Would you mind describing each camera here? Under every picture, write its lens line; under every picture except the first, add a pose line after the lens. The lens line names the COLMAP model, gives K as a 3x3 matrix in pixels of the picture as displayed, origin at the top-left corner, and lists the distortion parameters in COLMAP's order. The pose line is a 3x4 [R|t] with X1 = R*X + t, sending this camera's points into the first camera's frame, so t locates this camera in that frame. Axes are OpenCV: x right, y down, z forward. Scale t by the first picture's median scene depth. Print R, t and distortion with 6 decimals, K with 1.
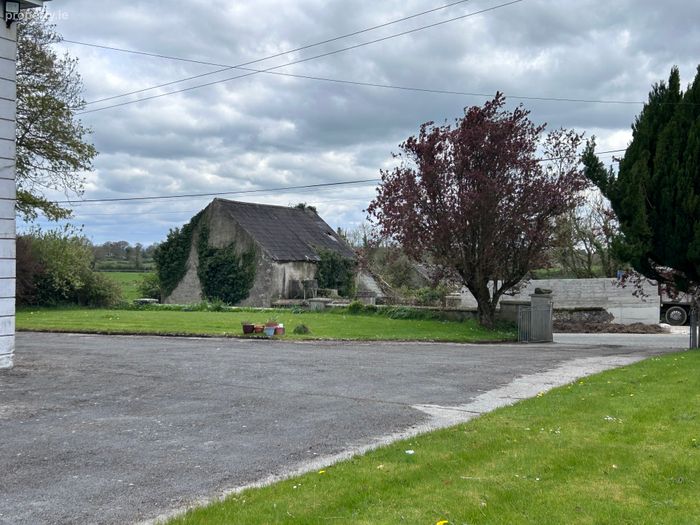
lens RADIAL K [[976.3, 0, 350.0], [0, 976.3, 263.0], [0, 0, 1]] dist [0.114069, 0.000000]
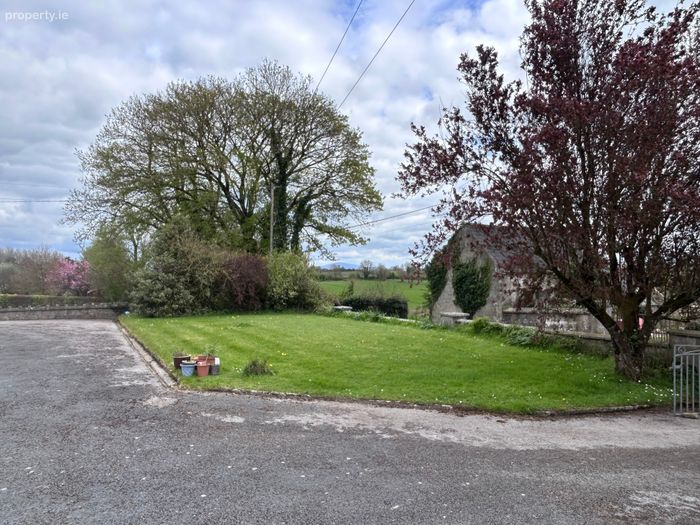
lens RADIAL K [[490.3, 0, 350.0], [0, 490.3, 263.8], [0, 0, 1]] dist [-0.005021, -0.000685]
pose [[0.803582, -0.029282, -0.594474, 0.129926], [0.010436, 0.999329, -0.035117, 0.005822], [0.595103, 0.022015, 0.803348, 0.486311]]
